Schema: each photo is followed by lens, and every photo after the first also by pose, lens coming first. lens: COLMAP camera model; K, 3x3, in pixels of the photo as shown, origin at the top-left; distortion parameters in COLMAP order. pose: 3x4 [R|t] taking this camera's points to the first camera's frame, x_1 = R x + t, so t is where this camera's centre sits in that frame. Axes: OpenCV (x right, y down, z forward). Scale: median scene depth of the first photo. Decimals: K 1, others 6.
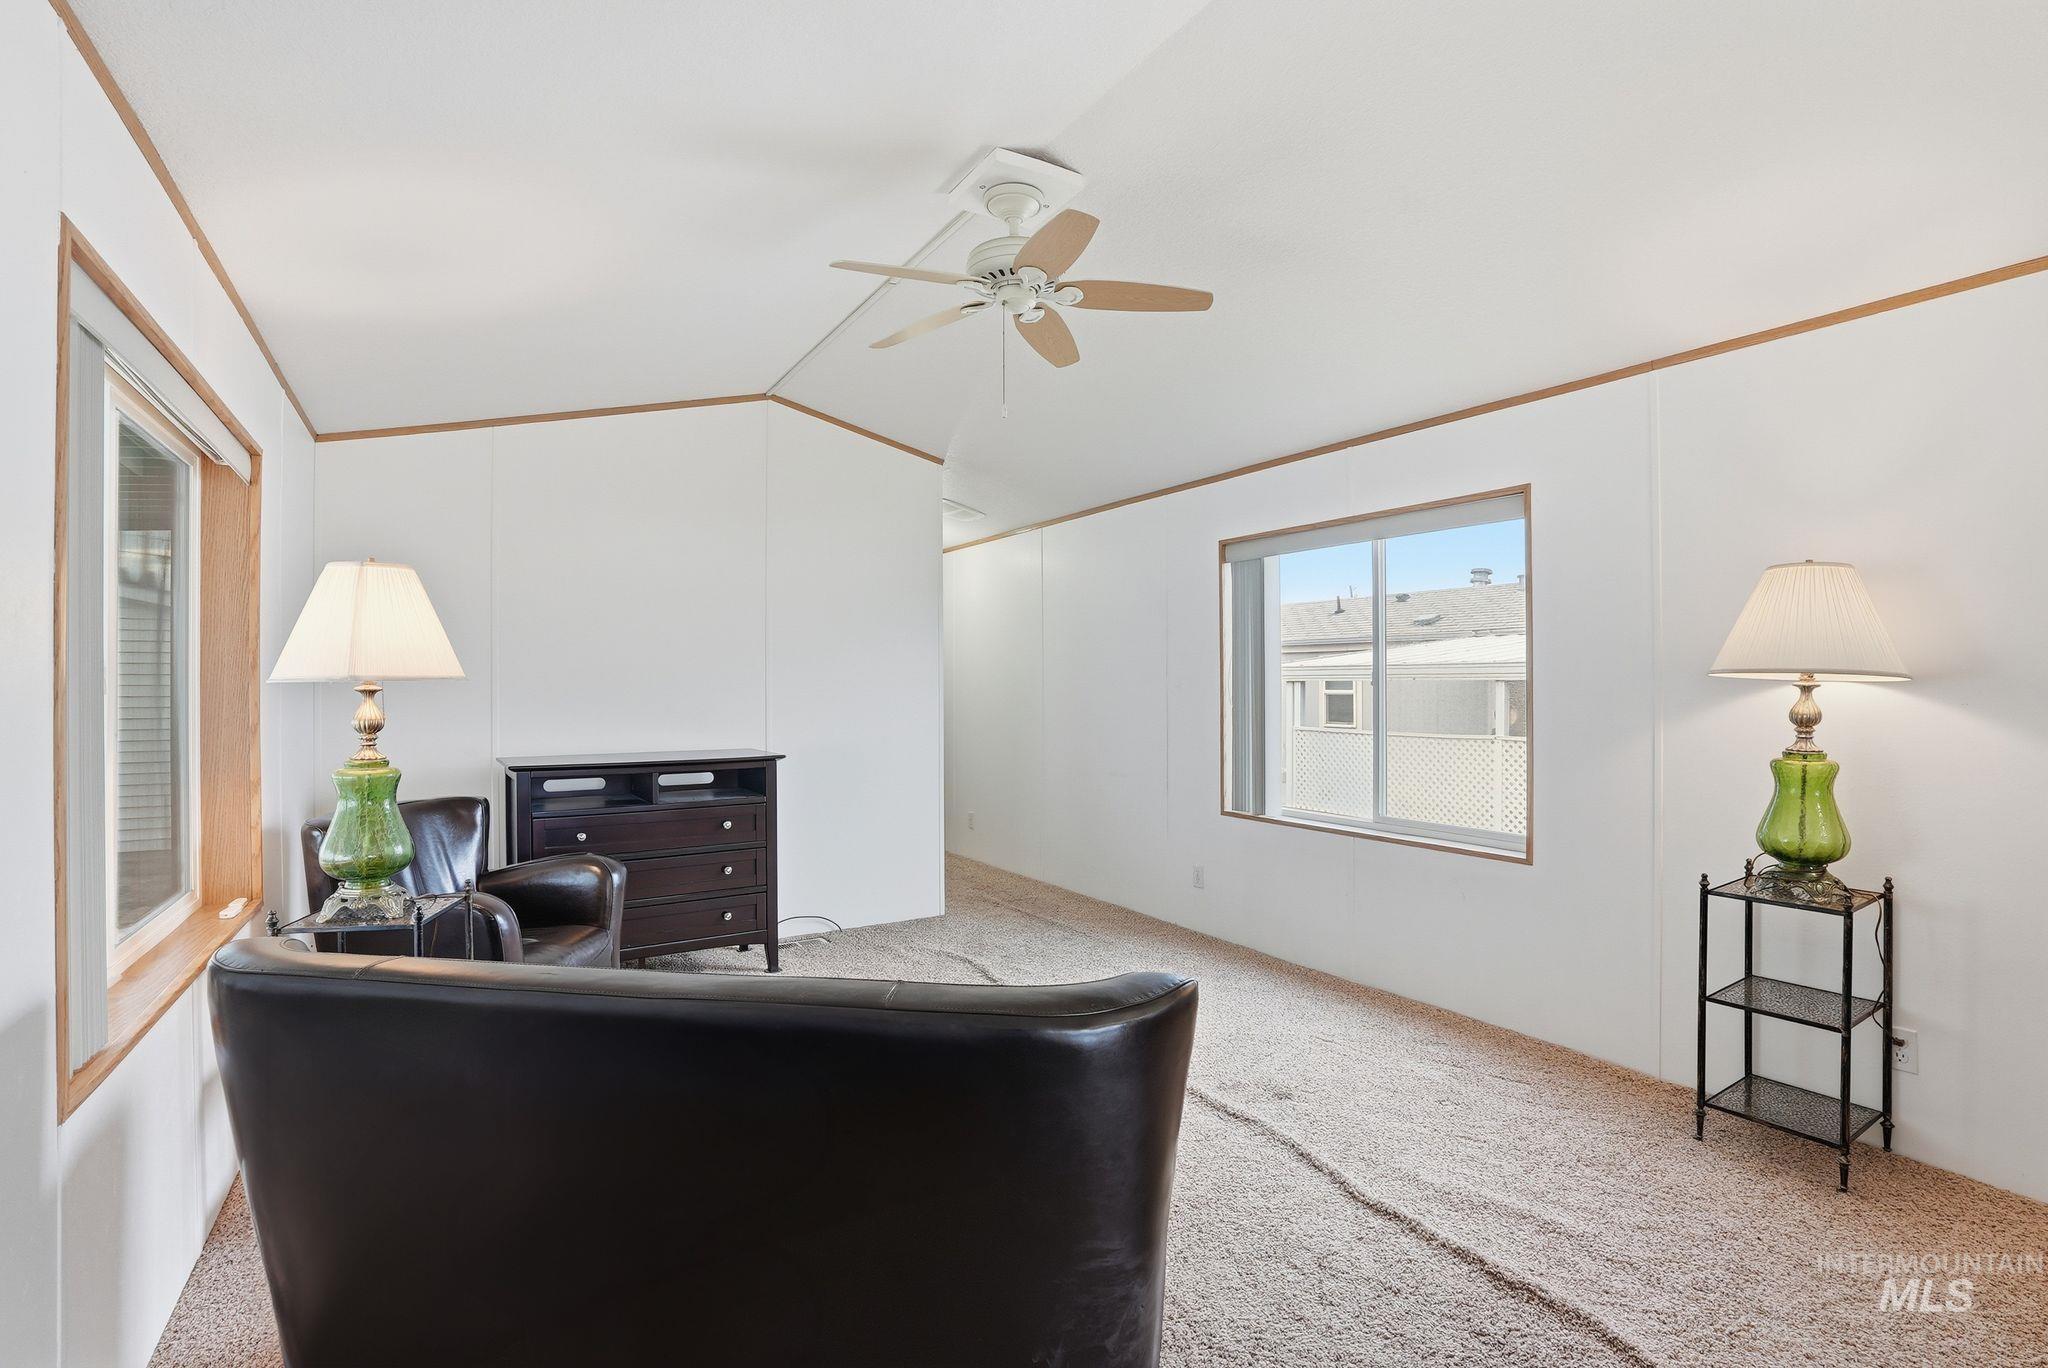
lens RADIAL K [[955.6, 0, 1009.7], [0, 955.6, 676.9], [0, 0, 1]] dist [-0.072499, 0.024114]
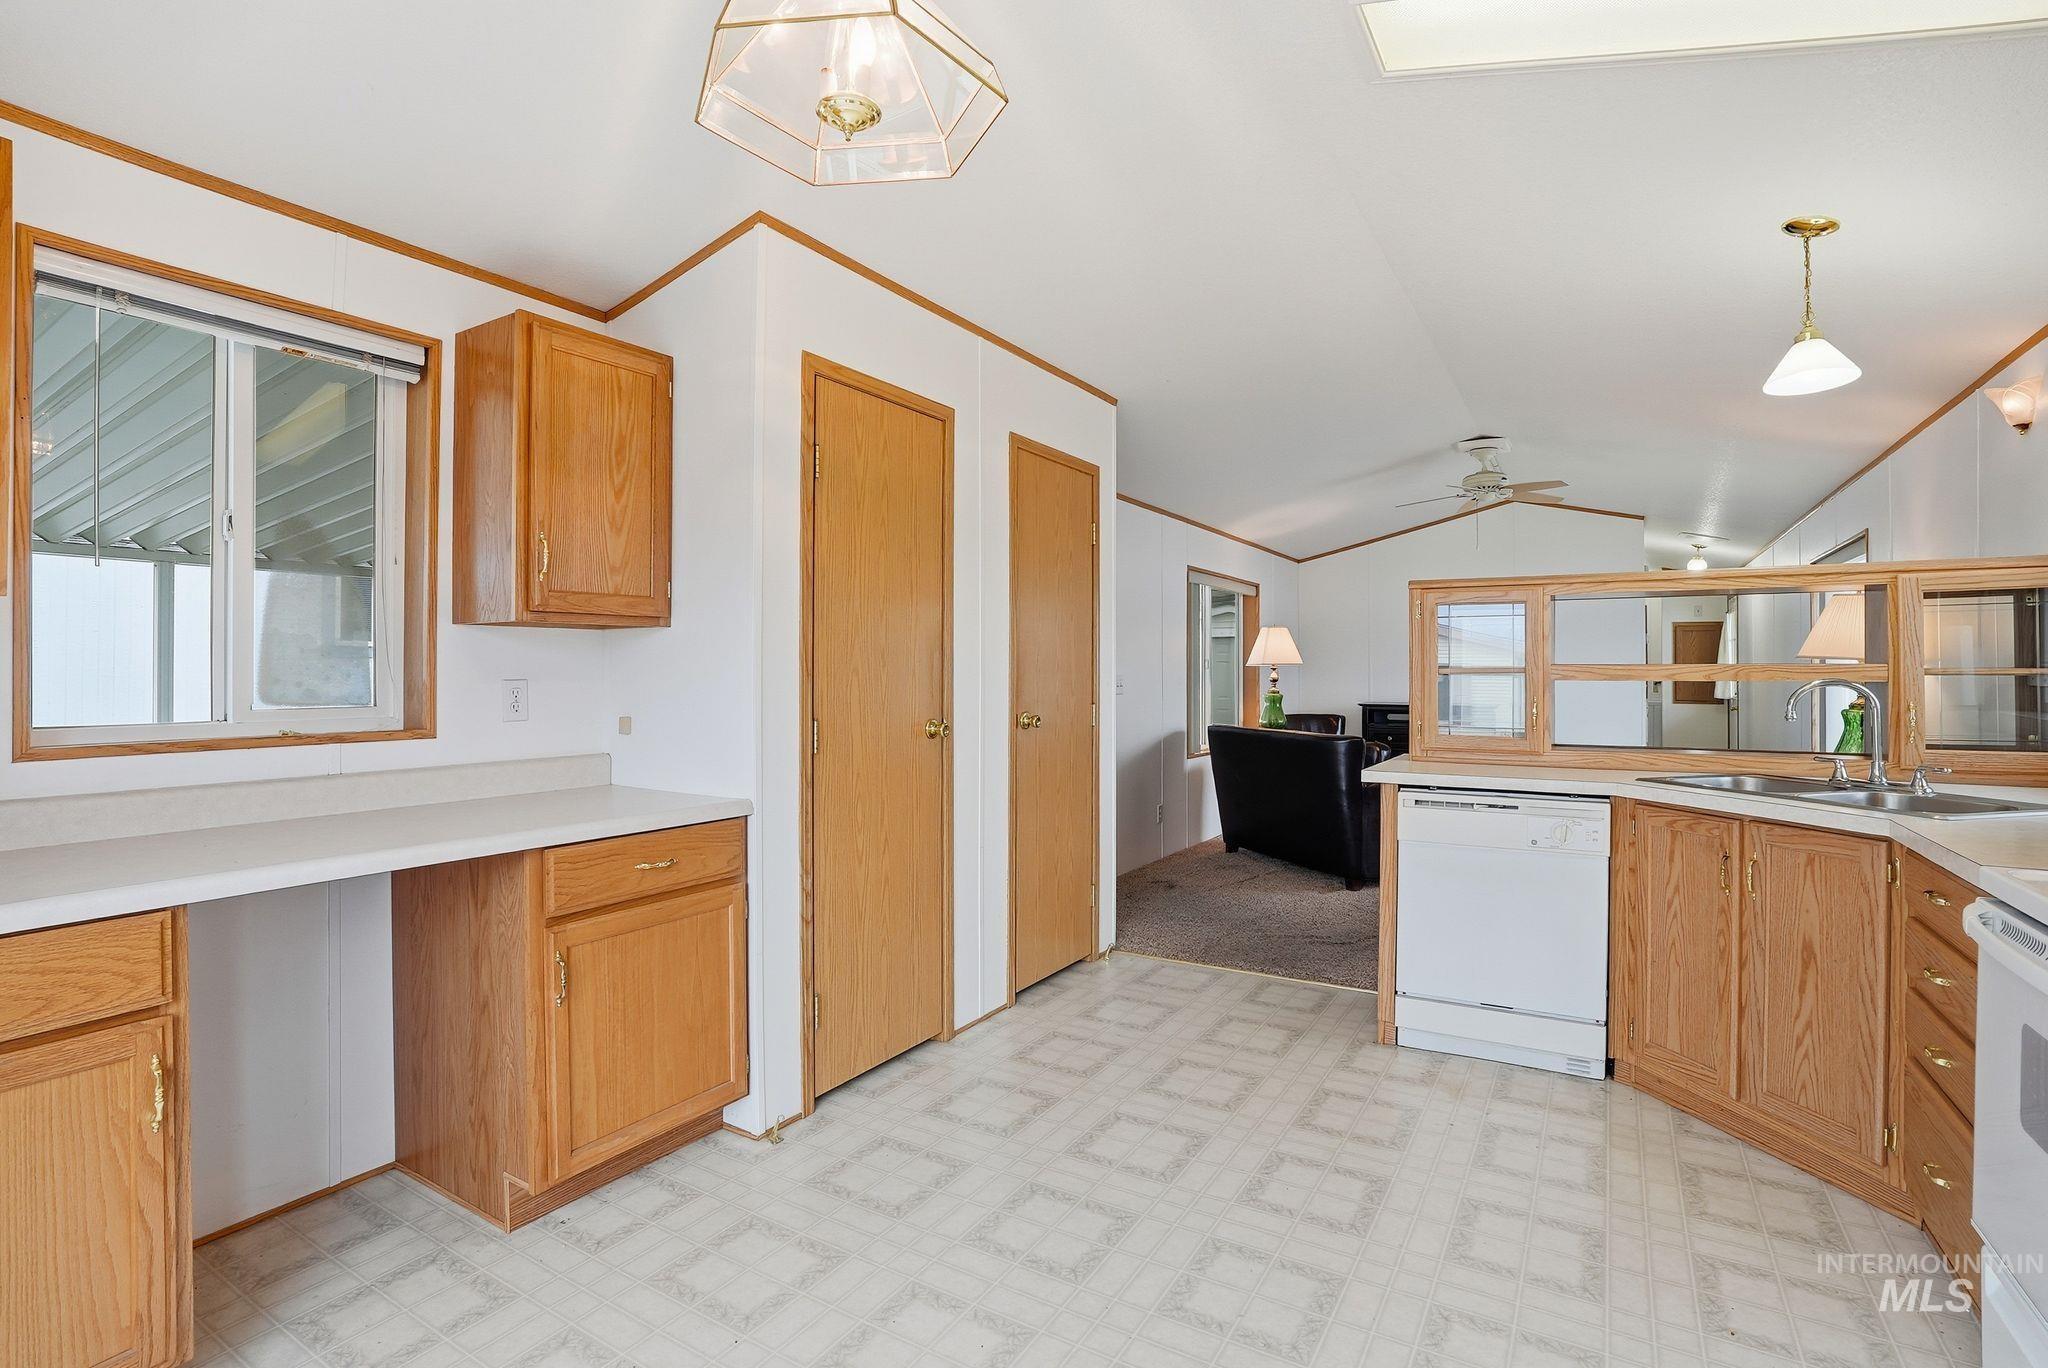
lens RADIAL K [[955.6, 0, 1009.7], [0, 955.6, 676.9], [0, 0, 1]] dist [-0.072499, 0.024114]
pose [[0.460411, 0.007886, -0.887671, 1.202140], [0.002867, 0.999942, 0.010371, 0.005532], [0.887701, -0.007320, 0.460362, -0.864652]]
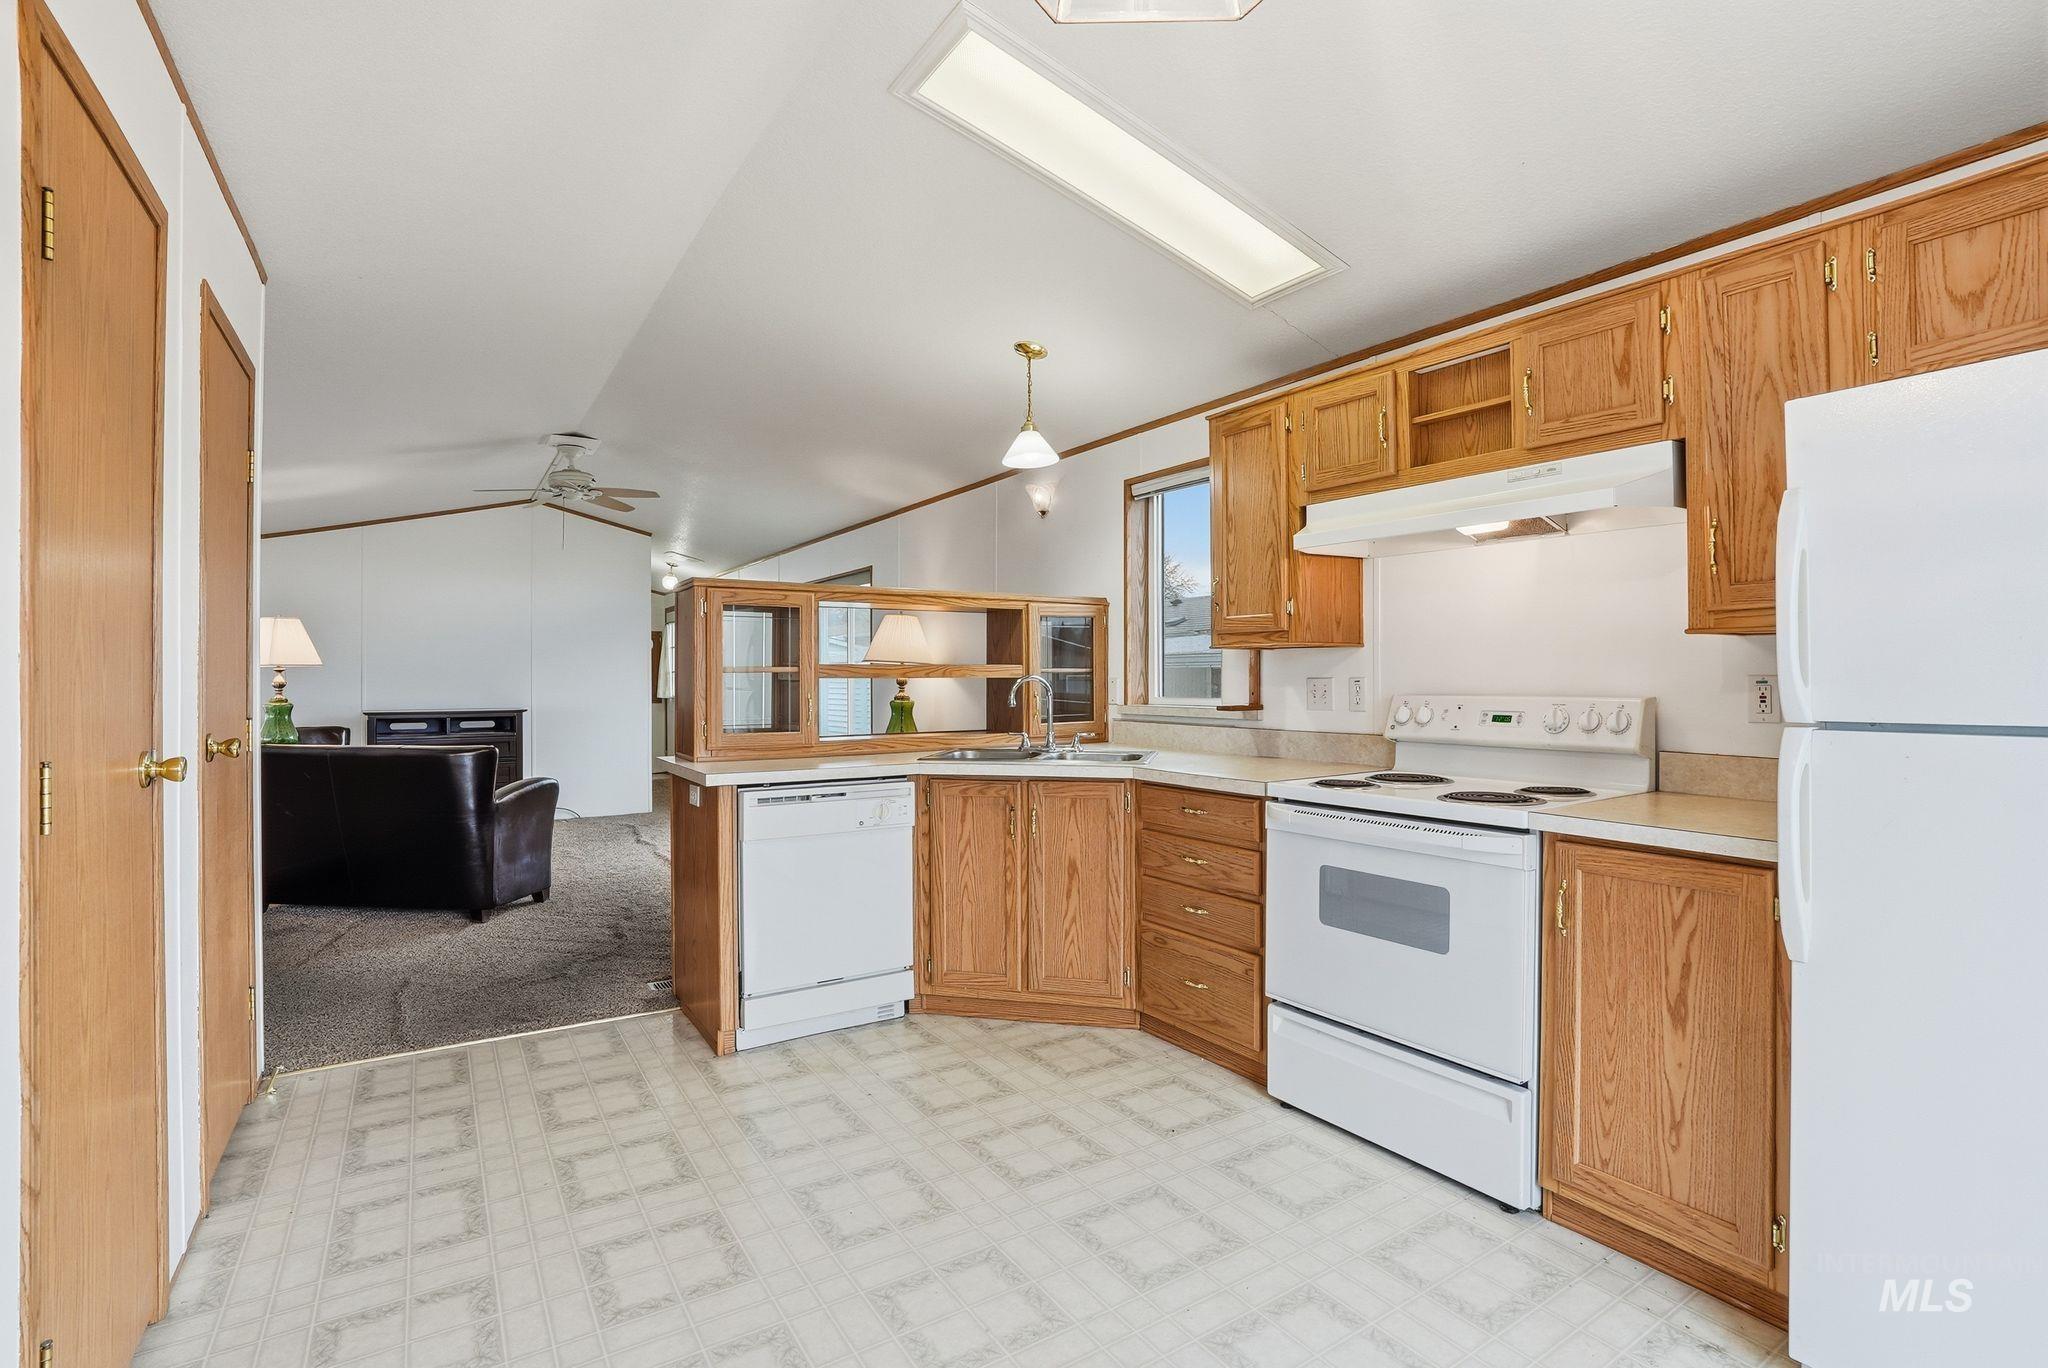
lens RADIAL K [[955.6, 0, 1009.7], [0, 955.6, 676.9], [0, 0, 1]] dist [-0.072499, 0.024114]
pose [[0.999646, 0.000038, 0.026599, 0.804266], [-0.000210, 0.999979, 0.006430, 0.011540], [-0.026598, -0.006434, 0.999626, -1.014561]]
